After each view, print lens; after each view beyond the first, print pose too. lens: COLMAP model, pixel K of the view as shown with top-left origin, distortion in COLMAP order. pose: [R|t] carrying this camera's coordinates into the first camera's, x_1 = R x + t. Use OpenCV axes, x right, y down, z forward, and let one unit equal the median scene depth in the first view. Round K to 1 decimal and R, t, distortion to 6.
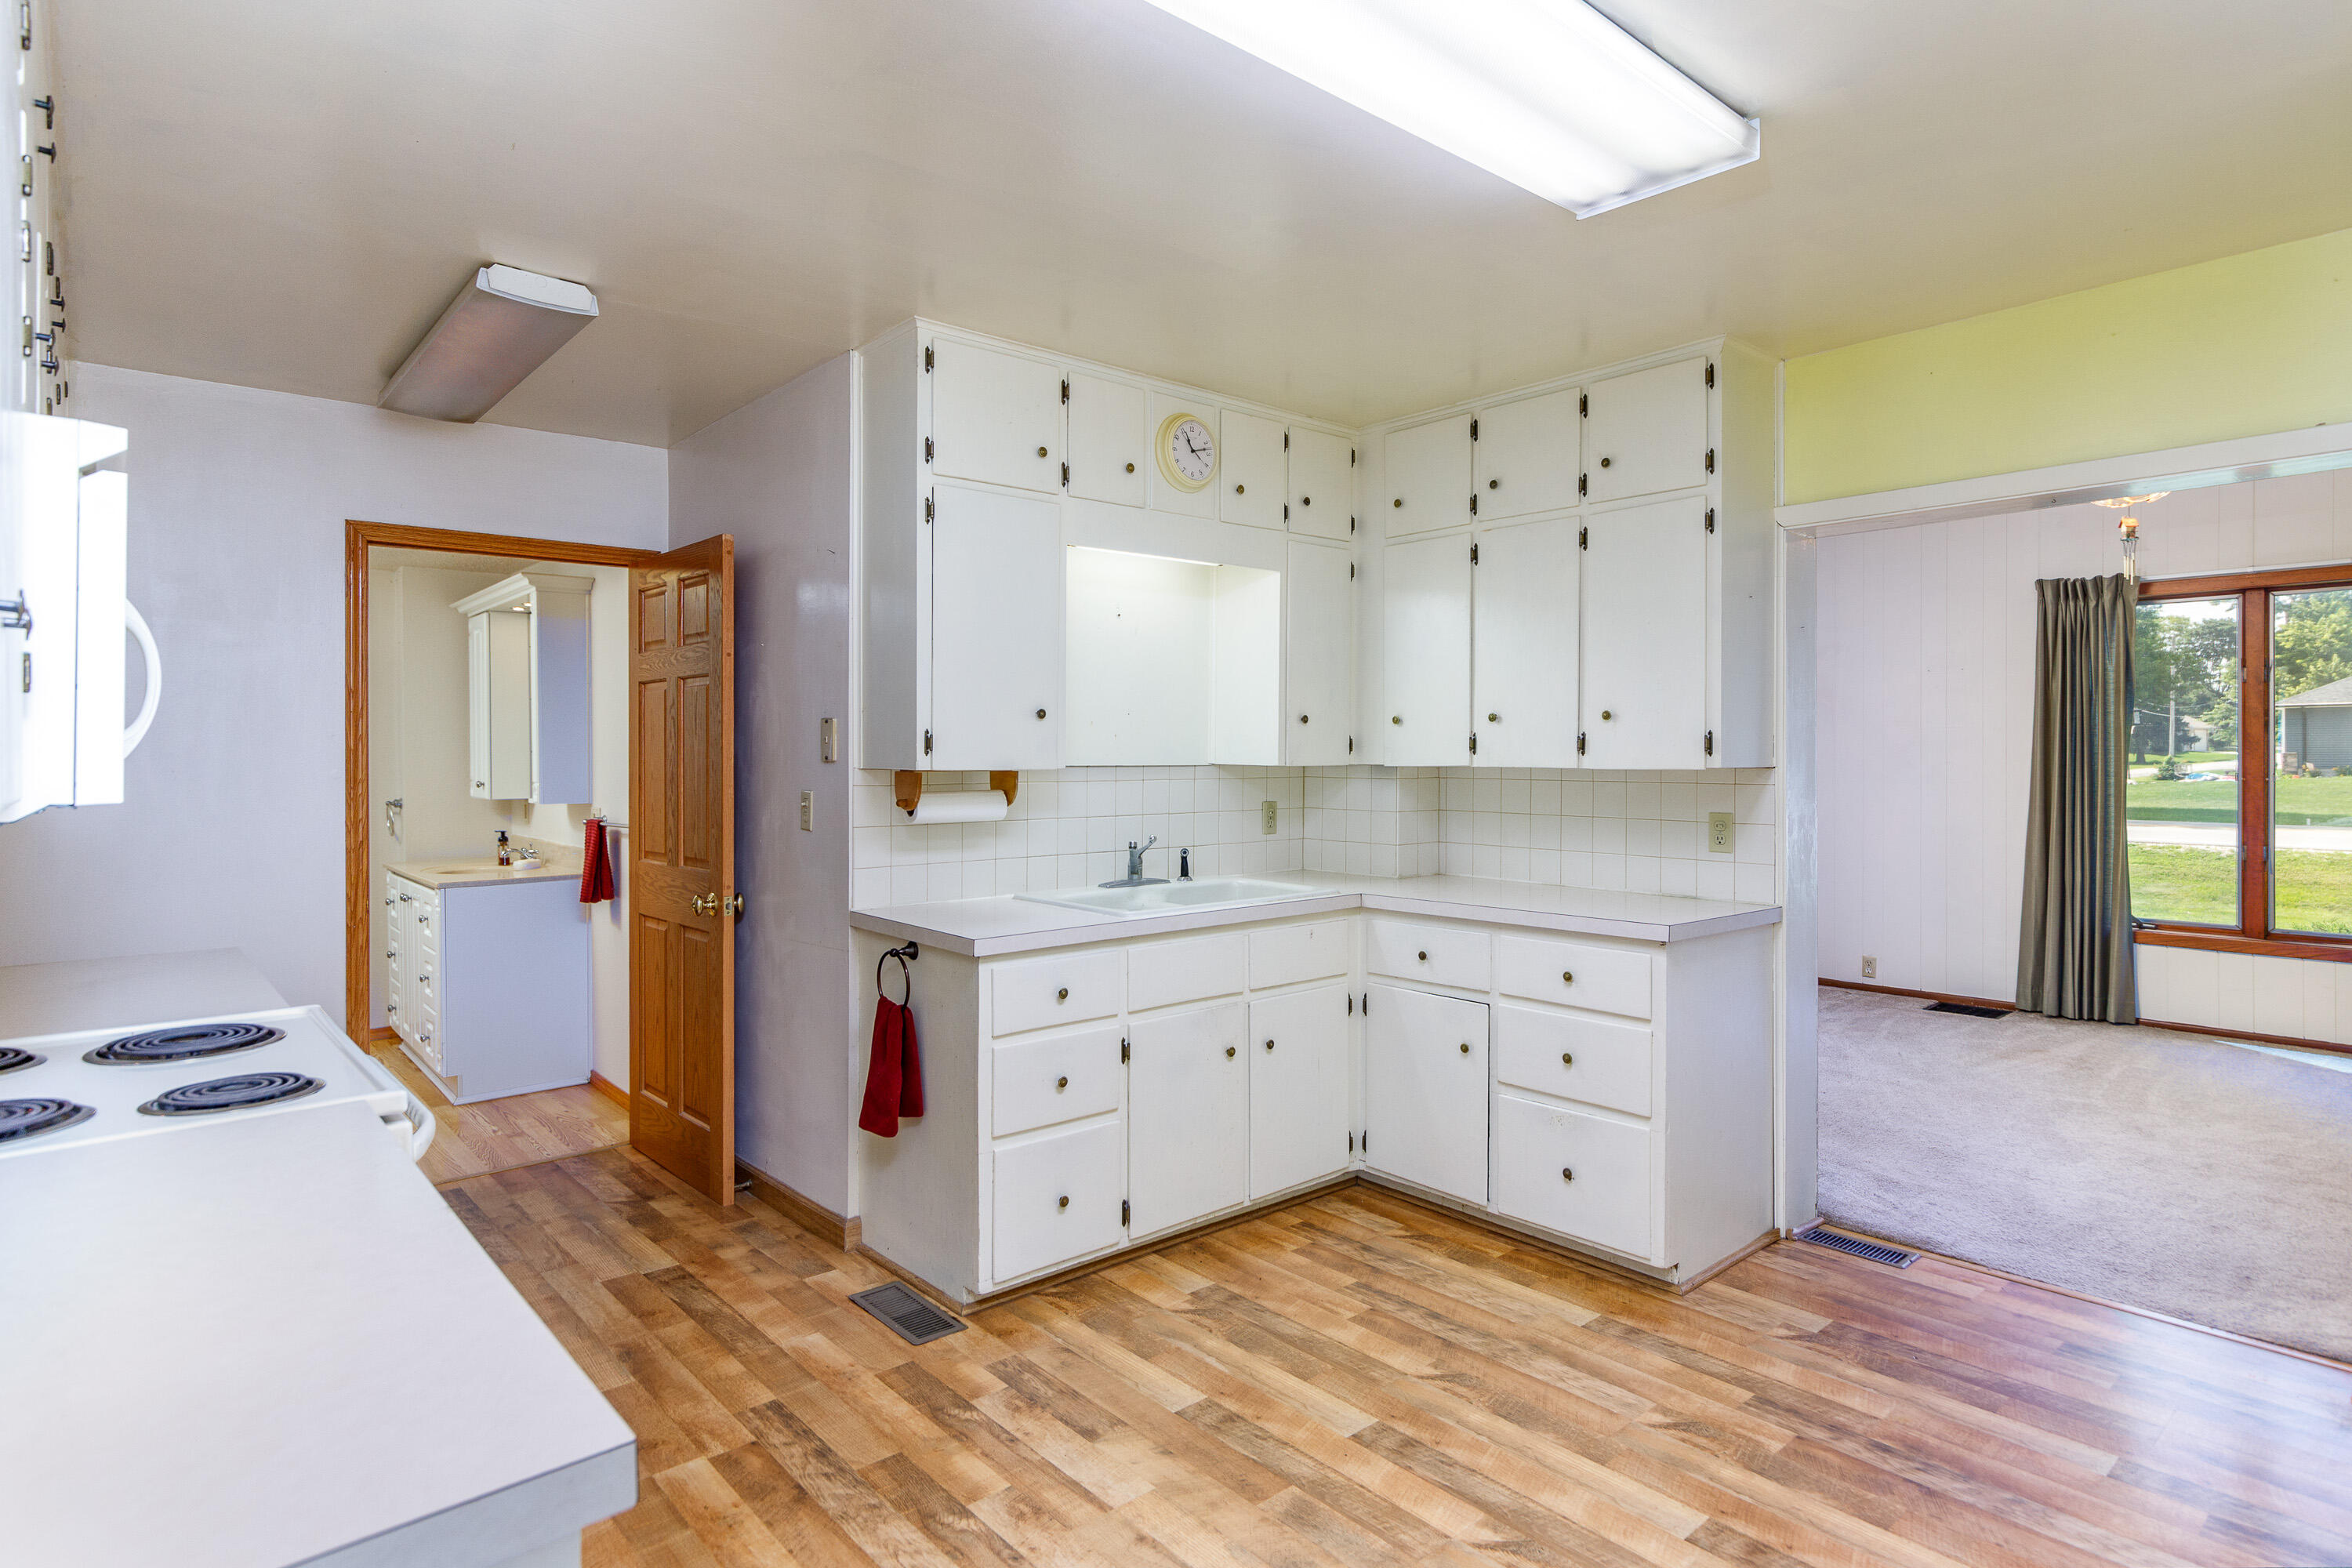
lens RADIAL K [[1238.3, 0, 1201.3], [0, 1238.3, 743.8], [0, 0, 1]] dist [0.000003, -0.001188]
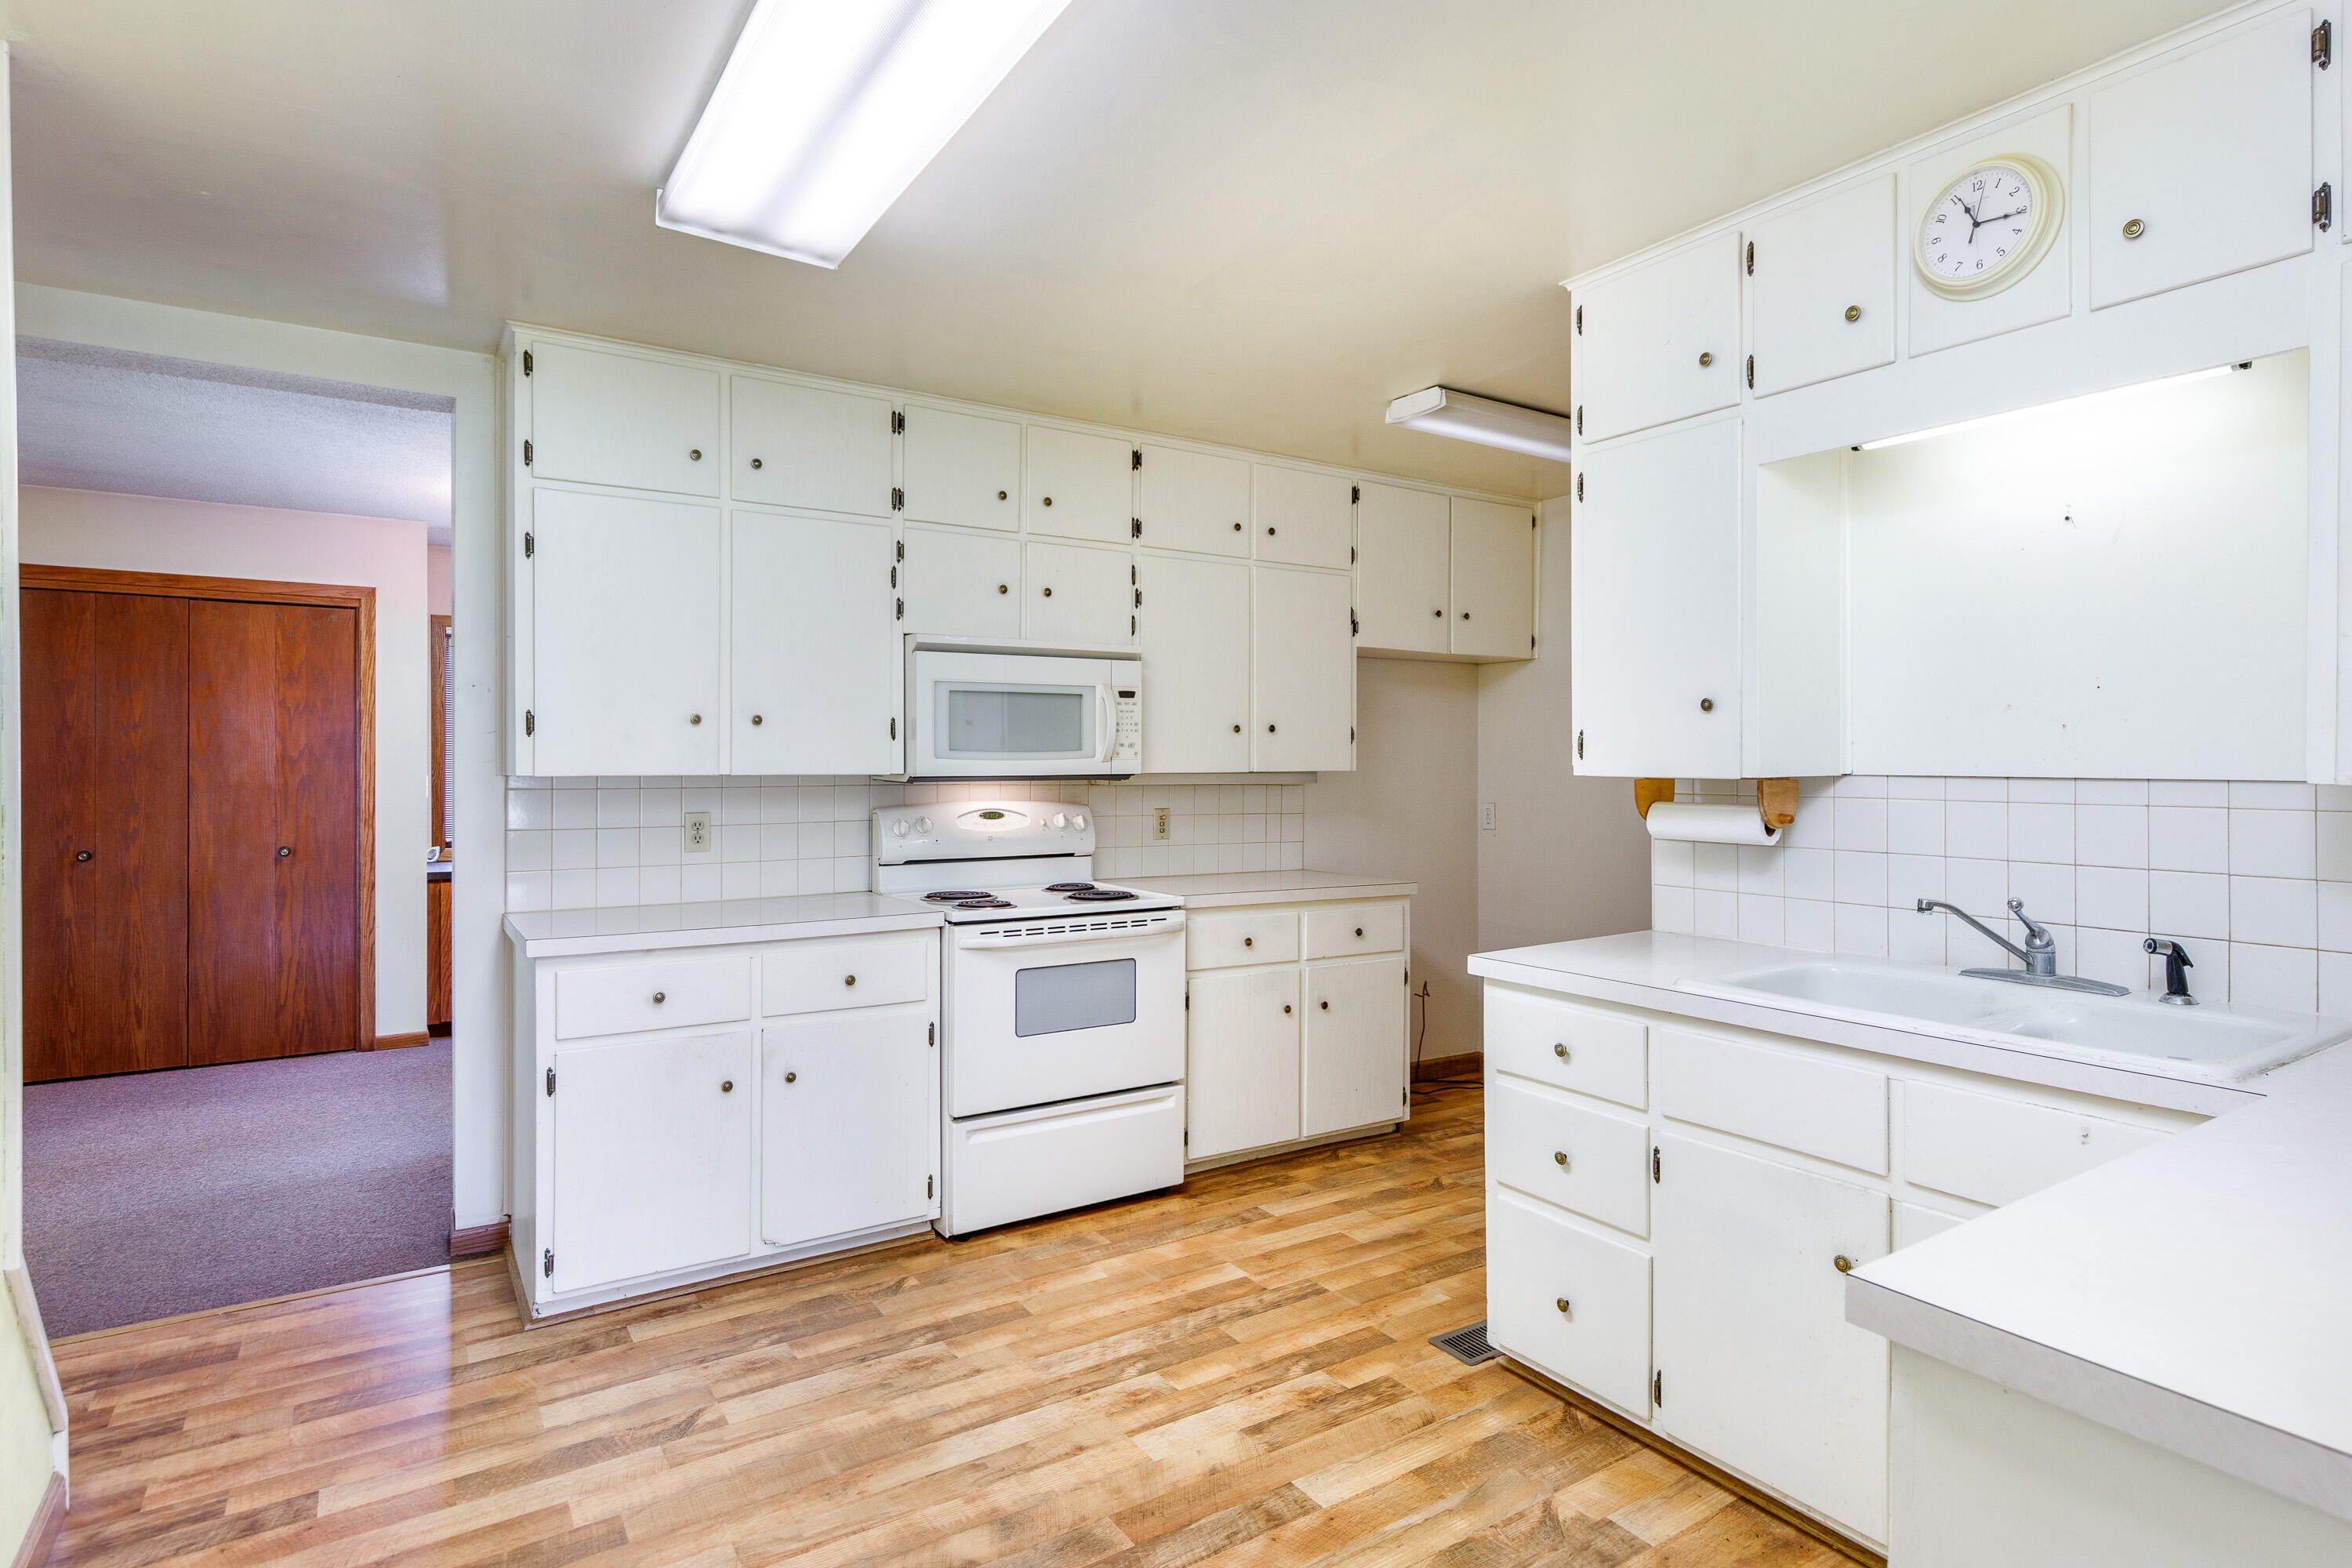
lens RADIAL K [[1238.3, 0, 1186.9], [0, 1238.3, 746.7], [0, 0, 1]] dist [0.000003, -0.001188]
pose [[-0.142664, -0.006180, -0.989752, 0.873527], [0.004402, 0.999967, -0.006878, 0.006796], [0.989761, -0.005338, -0.142632, 1.036739]]
